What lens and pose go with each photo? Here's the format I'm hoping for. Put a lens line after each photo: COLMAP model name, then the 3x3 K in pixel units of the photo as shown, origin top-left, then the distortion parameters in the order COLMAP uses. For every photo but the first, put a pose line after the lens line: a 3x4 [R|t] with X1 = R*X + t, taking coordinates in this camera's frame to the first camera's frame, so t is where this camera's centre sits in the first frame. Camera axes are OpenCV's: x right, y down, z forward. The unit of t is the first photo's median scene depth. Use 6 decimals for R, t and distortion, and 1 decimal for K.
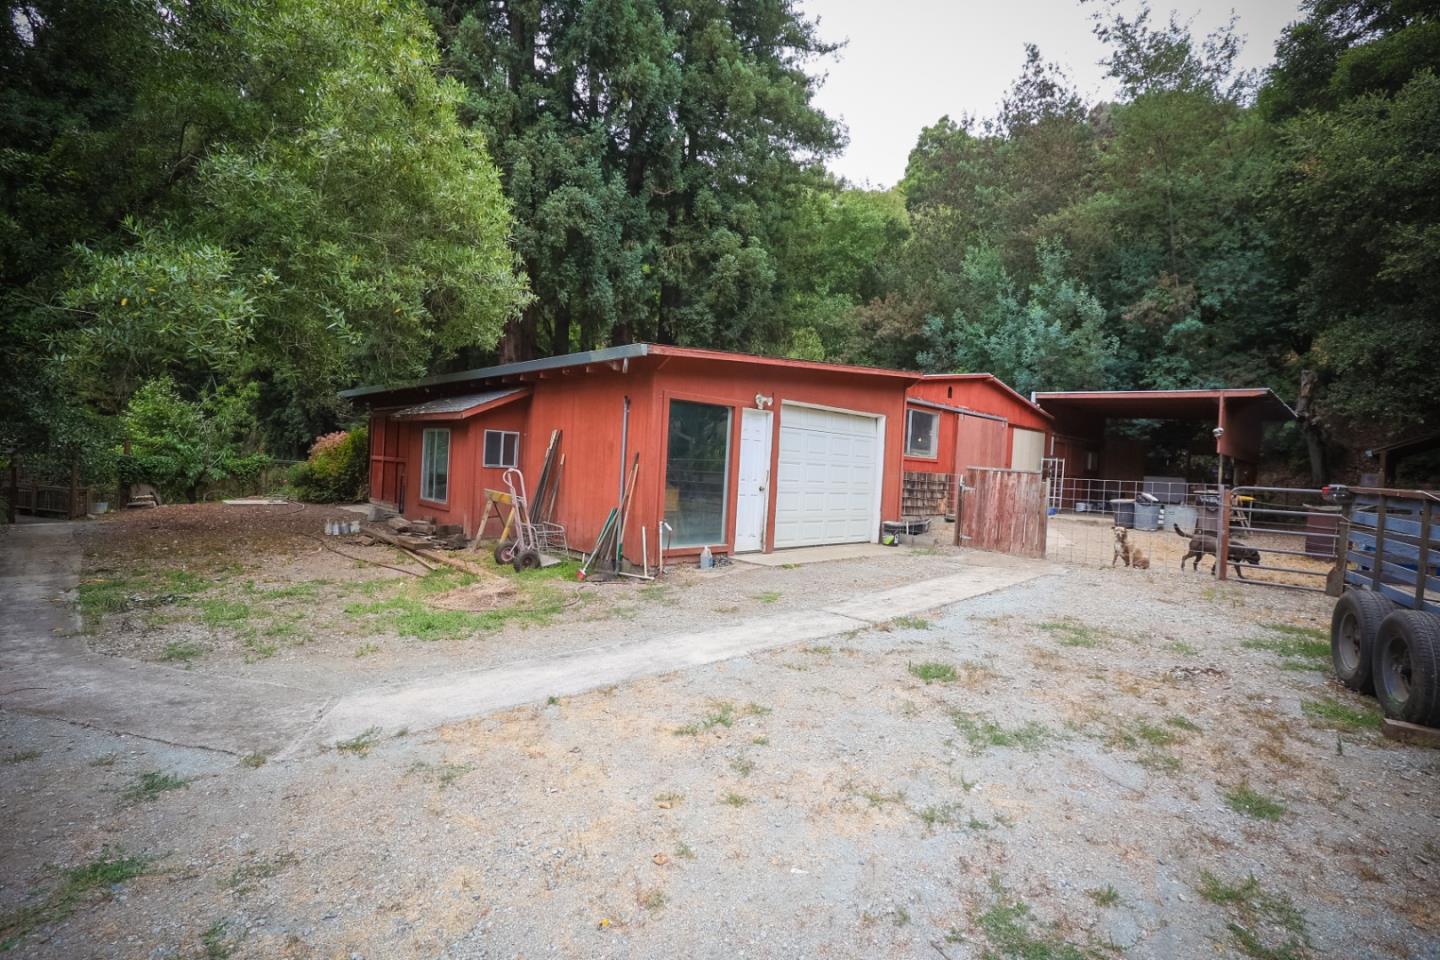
lens RADIAL K [[664.5, 0, 713.3], [0, 664.5, 473.9], [0, 0, 1]] dist [-0.002651, 0.000456]
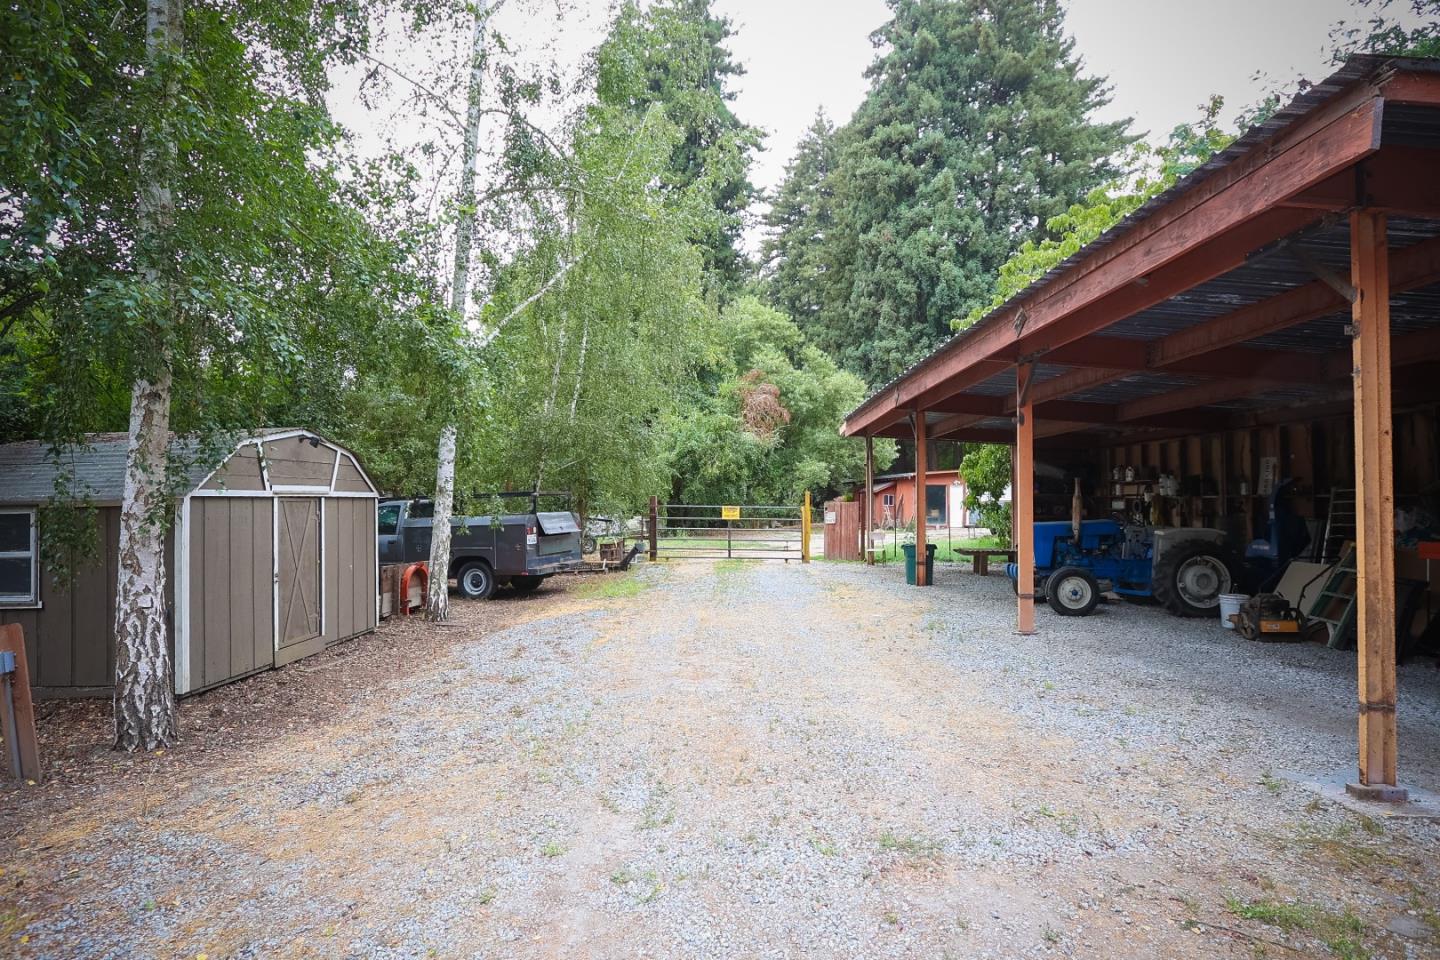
lens RADIAL K [[664.5, 0, 713.3], [0, 664.5, 473.9], [0, 0, 1]] dist [-0.002651, 0.000456]
pose [[0.761244, -0.066905, -0.645005, 1.236950], [0.040680, 0.997631, -0.055471, -0.016000], [0.647189, 0.015988, 0.762162, -2.252870]]
